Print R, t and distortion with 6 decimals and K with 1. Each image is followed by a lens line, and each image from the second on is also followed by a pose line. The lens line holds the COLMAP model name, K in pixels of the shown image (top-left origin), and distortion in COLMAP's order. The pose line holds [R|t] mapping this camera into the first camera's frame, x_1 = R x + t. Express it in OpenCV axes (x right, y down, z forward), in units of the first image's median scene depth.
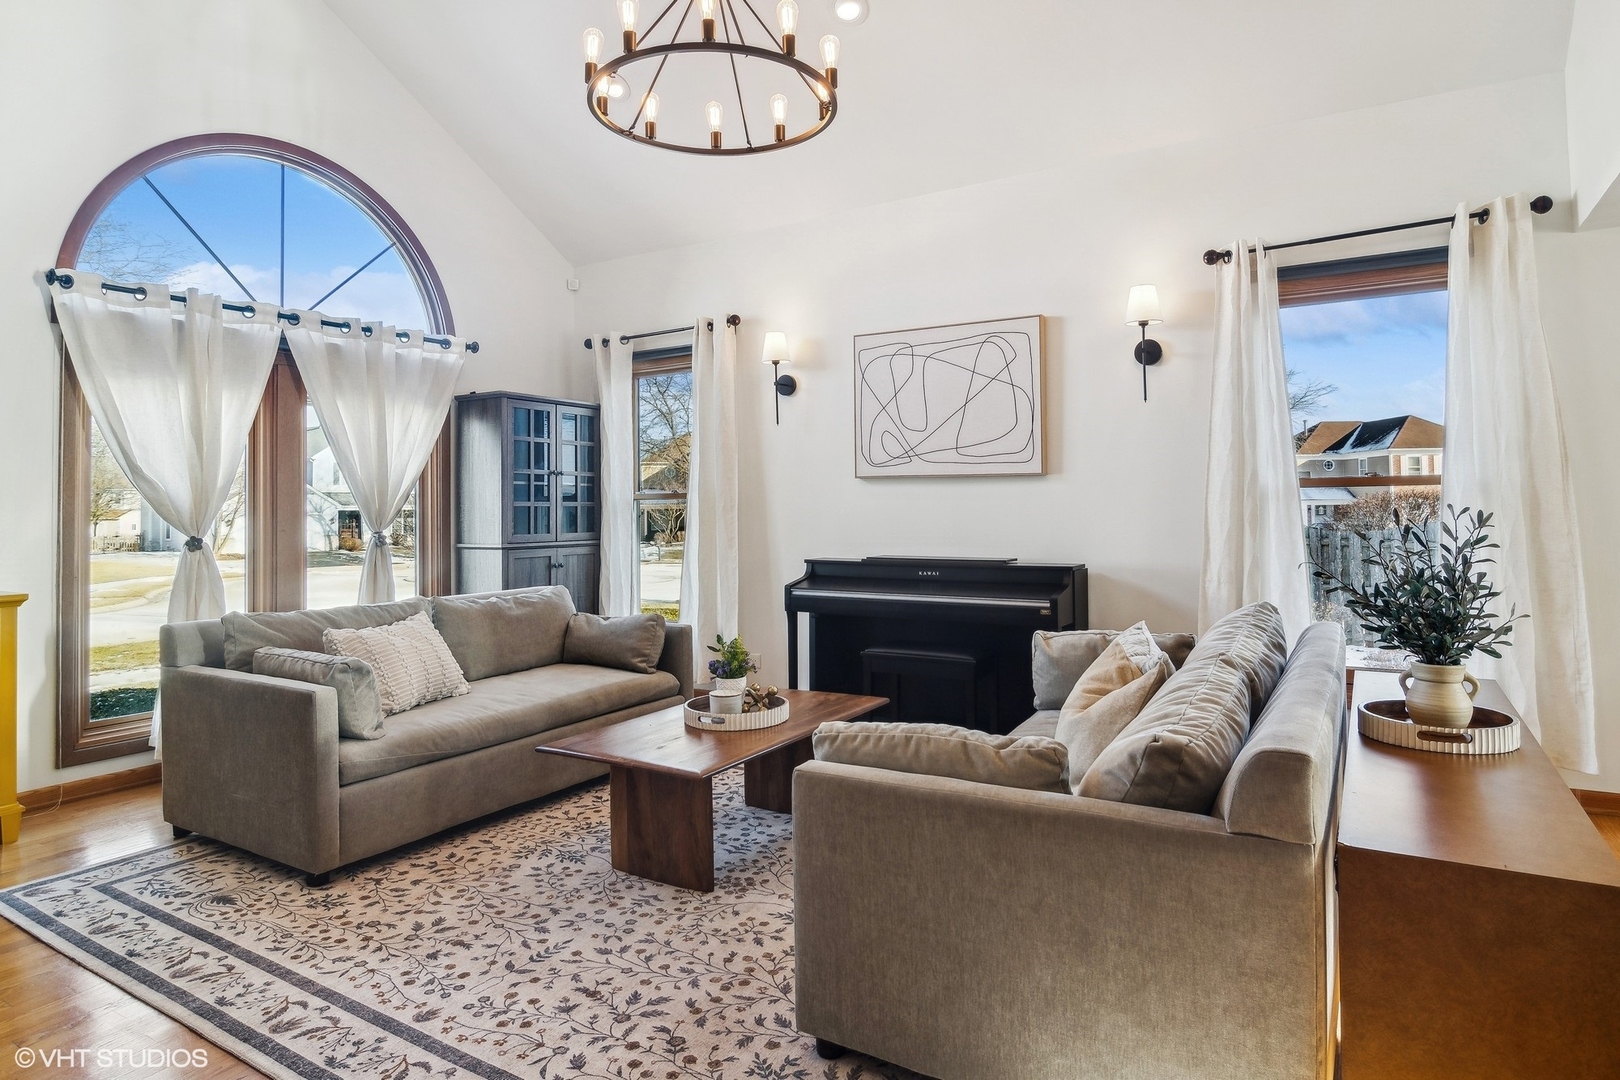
lens RADIAL K [[913.4, 0, 810.4], [0, 913.4, 507.4], [0, 0, 1]] dist [-0.002277, -0.000850]
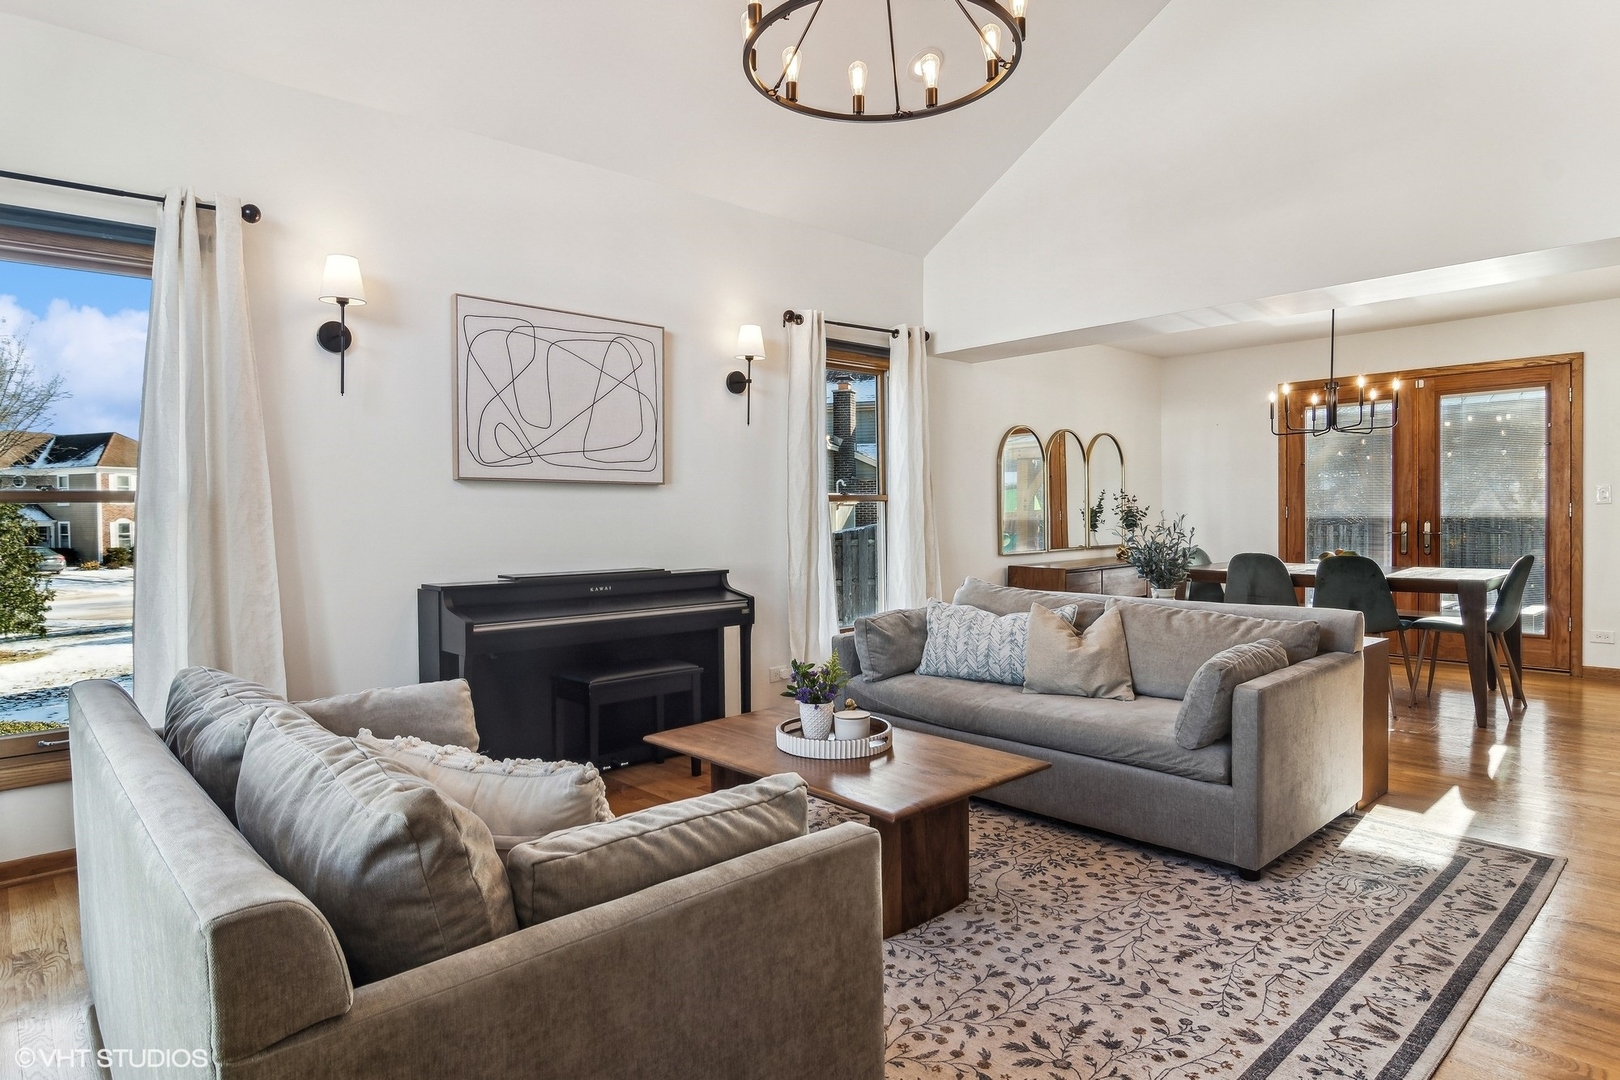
lens RADIAL K [[916.1, 0, 810.0], [0, 916.1, 540.0], [0, 0, 1]] dist [0.000579, -0.000184]
pose [[0.274427, -0.021234, 0.961373, -0.693141], [0.011012, 0.999760, 0.018938, 0.009222], [-0.961545, 0.005390, 0.274595, 0.561238]]
